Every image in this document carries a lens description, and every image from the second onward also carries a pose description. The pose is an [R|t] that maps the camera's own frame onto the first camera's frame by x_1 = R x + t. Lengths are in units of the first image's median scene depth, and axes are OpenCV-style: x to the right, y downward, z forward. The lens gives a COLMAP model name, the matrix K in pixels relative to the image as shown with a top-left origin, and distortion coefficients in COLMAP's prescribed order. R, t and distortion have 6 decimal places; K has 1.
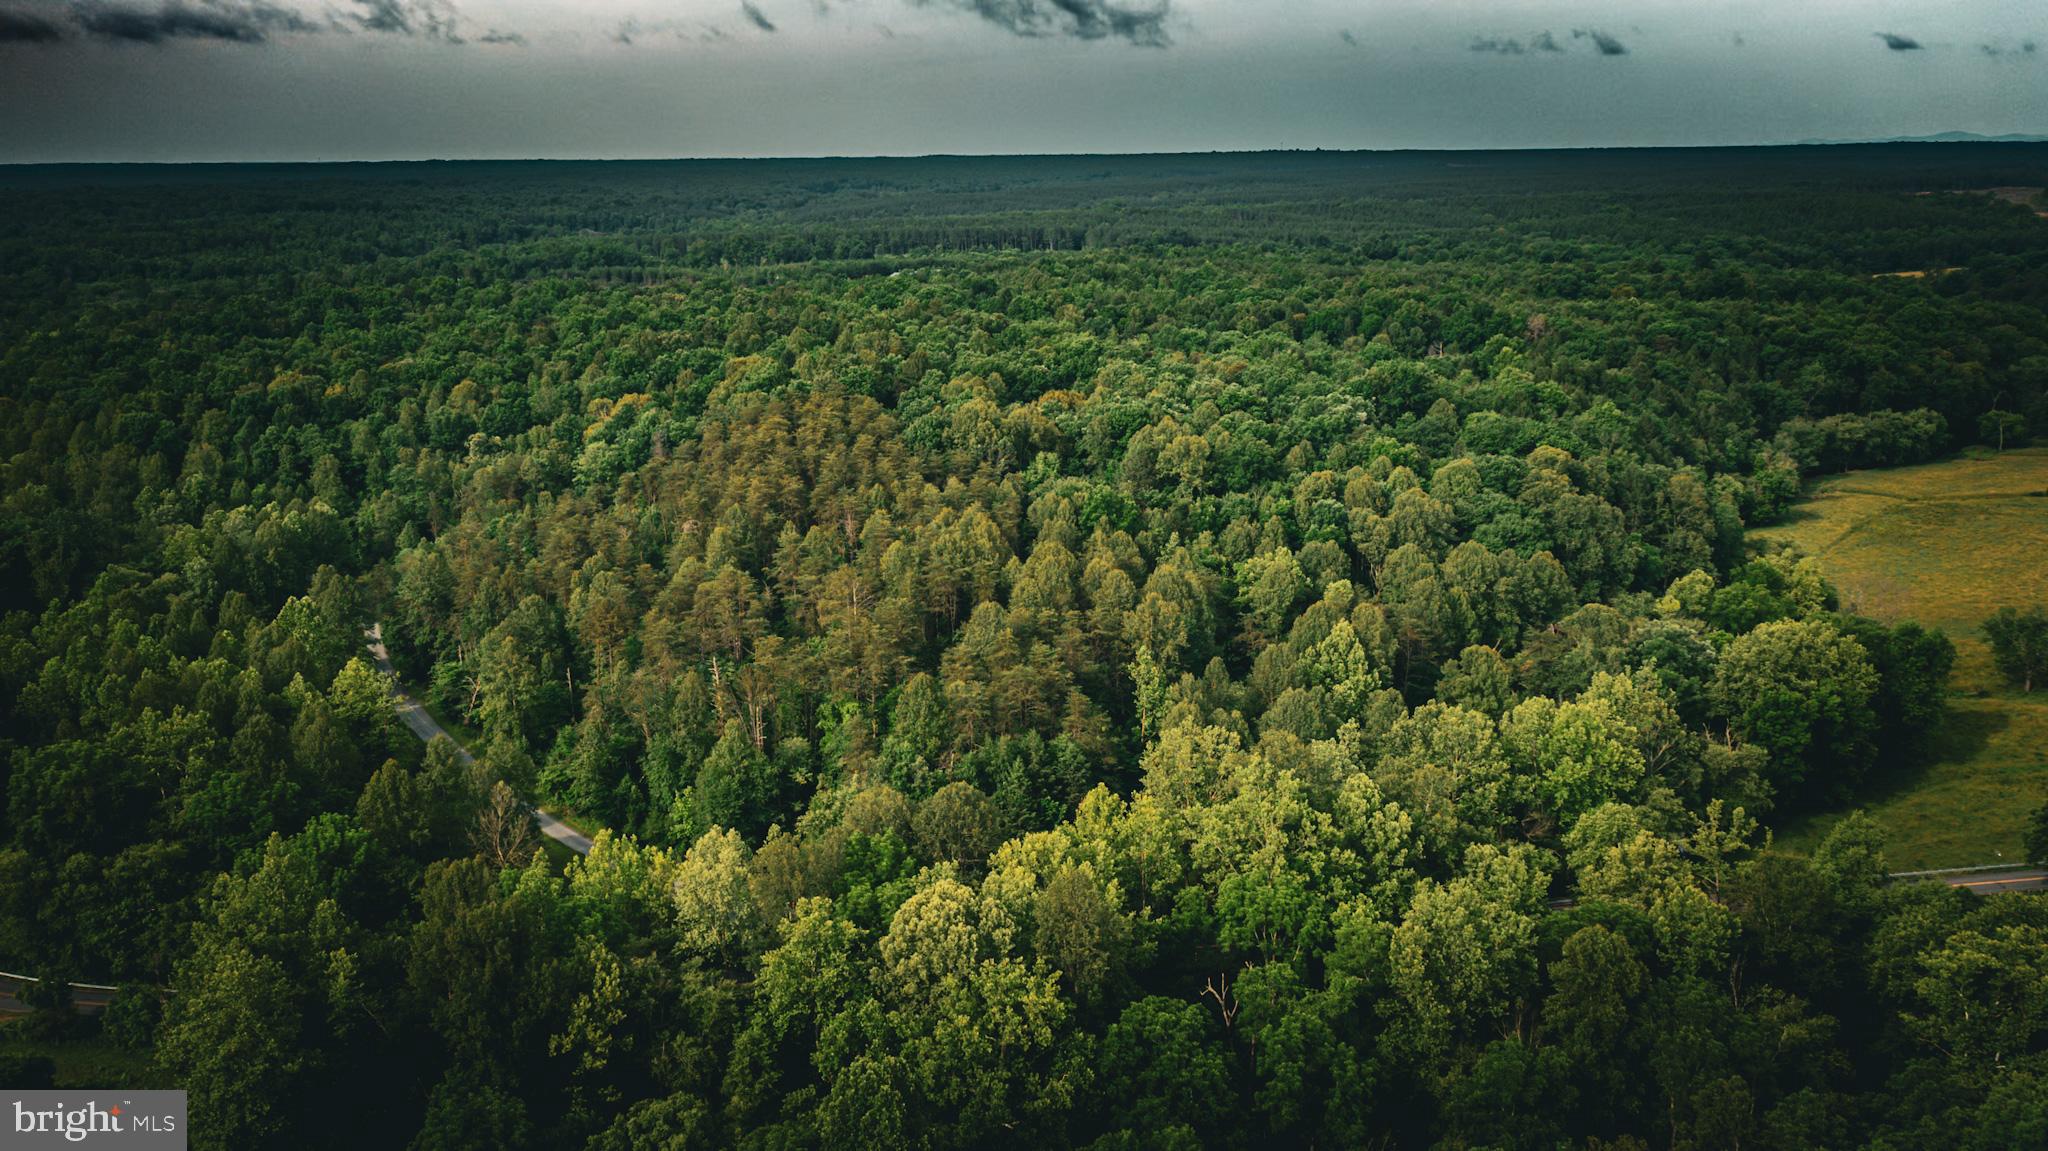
lens RADIAL K [[1616.6, 0, 1033.4], [0, 1616.6, 567.7], [0, 0, 1]] dist [-0.014409, 0.006073]
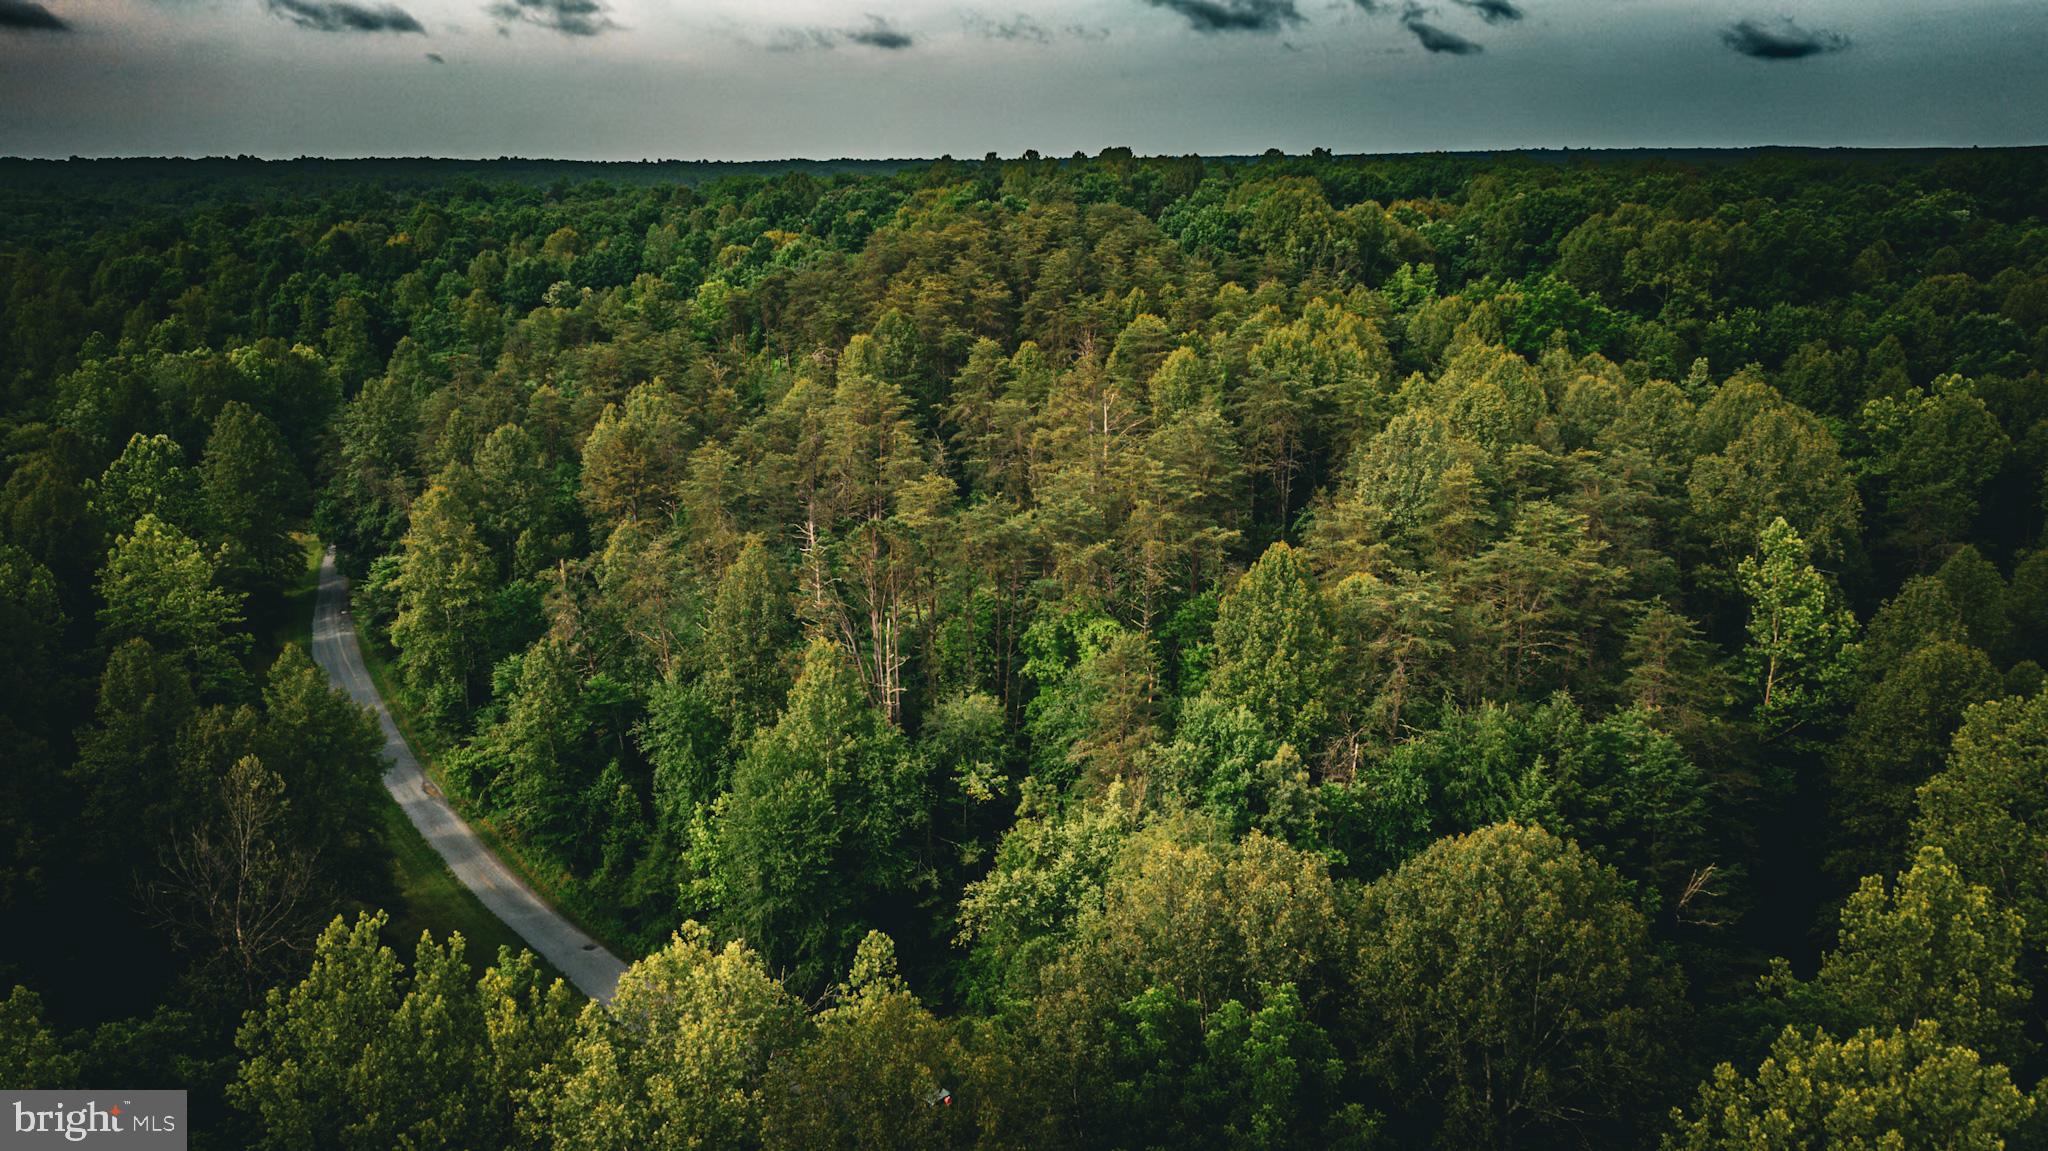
lens RADIAL K [[1616.6, 0, 1033.4], [0, 1616.6, 567.7], [0, 0, 1]] dist [-0.014409, 0.006073]
pose [[0.991483, 0.032688, -0.126069, -0.076074], [-0.033994, 0.999388, -0.008219, 0.073546], [0.125723, 0.012435, 0.991987, 0.562553]]
